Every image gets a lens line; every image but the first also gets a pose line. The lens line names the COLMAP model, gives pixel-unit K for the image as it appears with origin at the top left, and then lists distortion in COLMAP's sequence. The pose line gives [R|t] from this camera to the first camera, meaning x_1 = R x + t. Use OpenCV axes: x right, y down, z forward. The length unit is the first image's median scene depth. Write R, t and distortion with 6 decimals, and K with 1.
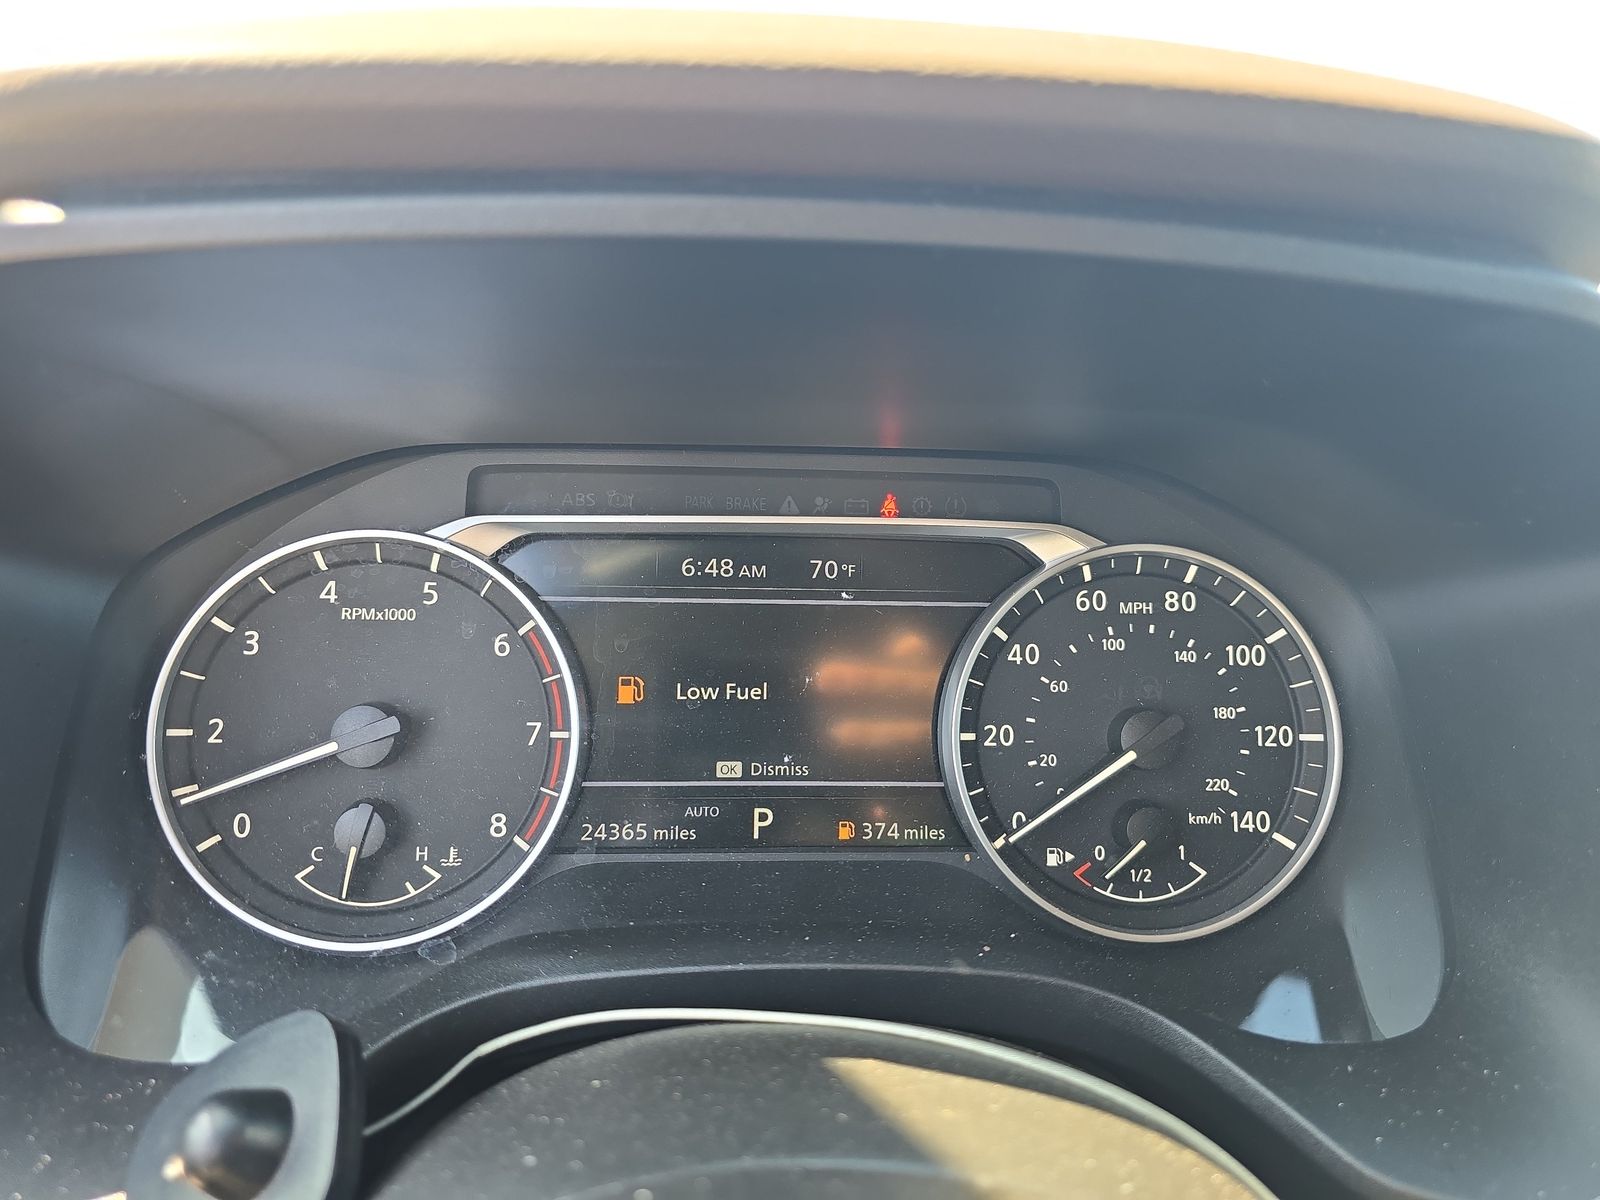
lens RADIAL K [[1073.4, 0, 800.0], [0, 1073.4, 600.0], [0, 0, 1]] dist [0.068365, -0.086488]
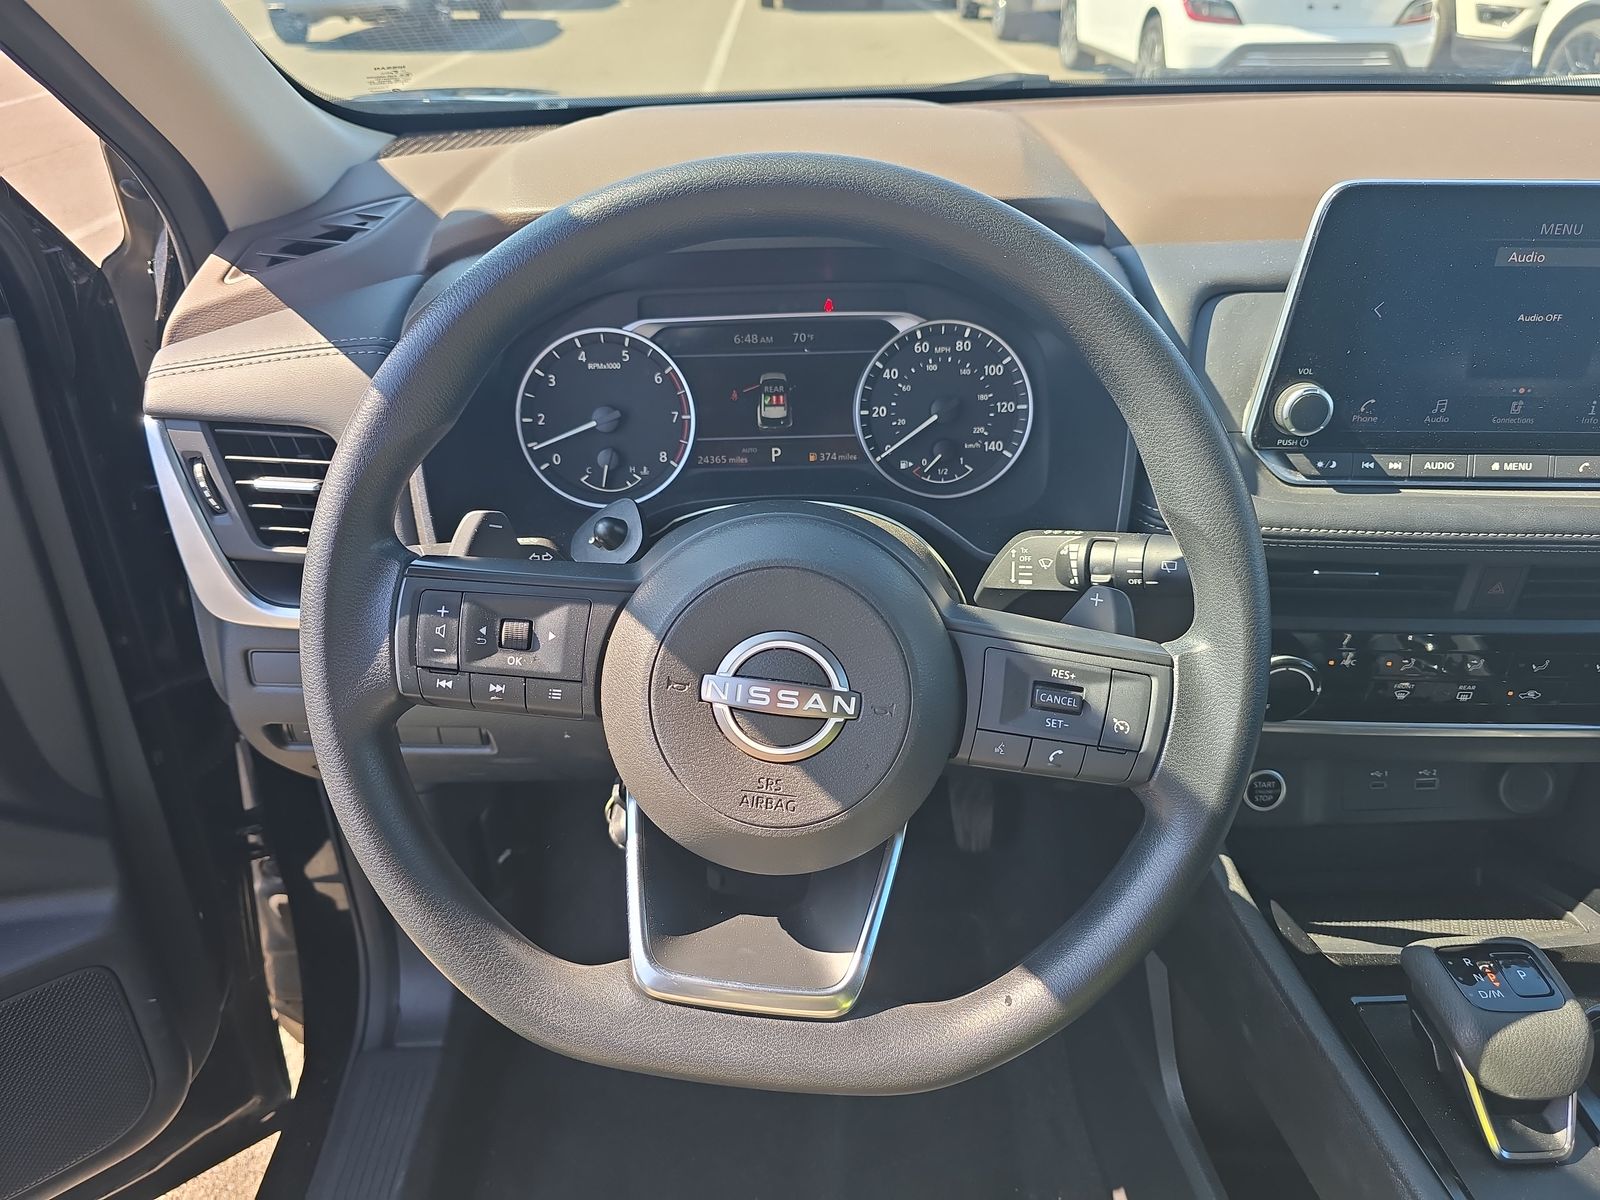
lens RADIAL K [[1073.4, 0, 800.0], [0, 1073.4, 600.0], [0, 0, 1]] dist [0.068365, -0.086488]
pose [[0.998332, -0.027901, -0.050541, 0.123499], [0.038957, 0.971670, 0.233110, -0.021299], [0.042606, -0.234691, 0.971136, -1.288605]]
